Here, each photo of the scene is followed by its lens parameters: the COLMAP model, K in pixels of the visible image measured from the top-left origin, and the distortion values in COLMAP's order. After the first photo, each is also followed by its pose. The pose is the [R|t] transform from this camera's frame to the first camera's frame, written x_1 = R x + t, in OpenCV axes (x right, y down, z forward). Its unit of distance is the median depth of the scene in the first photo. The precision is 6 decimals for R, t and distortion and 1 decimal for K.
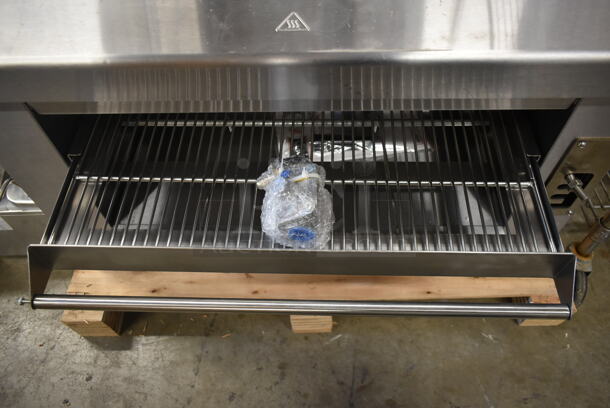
lens RADIAL K [[468.1, 0, 305.0], [0, 468.1, 204.0], [0, 0, 1]] dist [-0.013177, -0.000176]
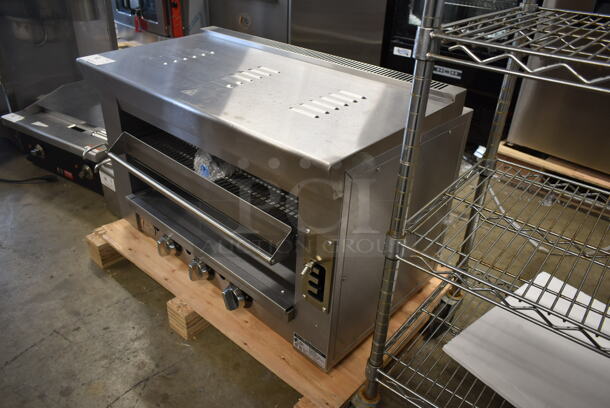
lens RADIAL K [[477.2, 0, 305.0], [0, 477.2, 204.0], [0, 0, 1]] dist [-0.020224, 0.002128]
pose [[0.740307, 0.390228, -0.547420, 0.905640], [-0.586343, 0.773127, -0.241821, 0.112639], [0.328859, 0.499997, 0.801158, -0.142151]]
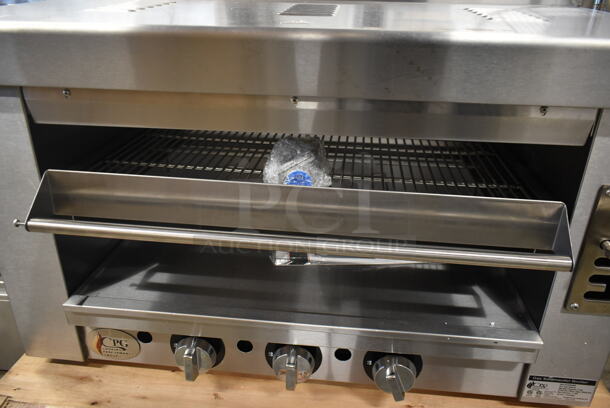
lens RADIAL K [[468.1, 0, 305.0], [0, 468.1, 204.0], [0, 0, 1]] dist [-0.013177, -0.000176]
pose [[0.995614, 0.076341, -0.054084, 0.043125], [-0.093297, 0.853257, -0.513077, 0.267834], [0.006979, 0.515872, 0.856637, 0.166737]]
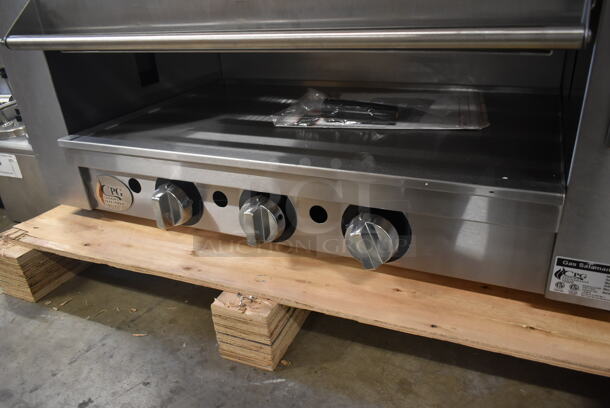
lens RADIAL K [[468.1, 0, 305.0], [0, 468.1, 204.0], [0, 0, 1]] dist [-0.013177, -0.000176]
pose [[0.912095, 0.151578, -0.380928, 0.307866], [-0.314100, 0.855496, -0.411665, 0.337177], [0.263483, 0.495127, 0.827904, 0.406472]]
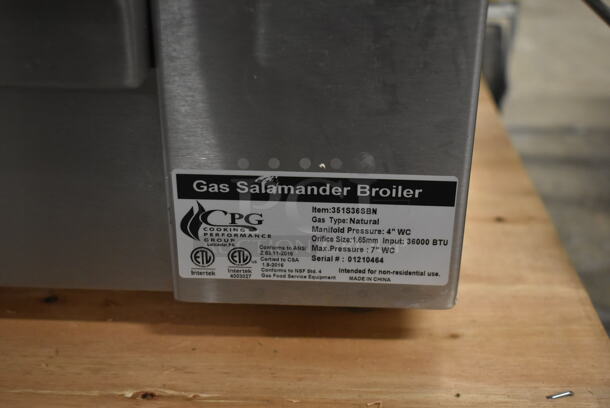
lens RADIAL K [[908.7, 0, 305.0], [0, 908.7, 204.0], [0, 0, 1]] dist [0.001262, -0.003089]
pose [[0.999101, 0.041635, -0.008019, 0.424441], [-0.040897, 0.896389, -0.441377, 0.241919], [-0.011189, 0.441309, 0.897286, 0.643215]]
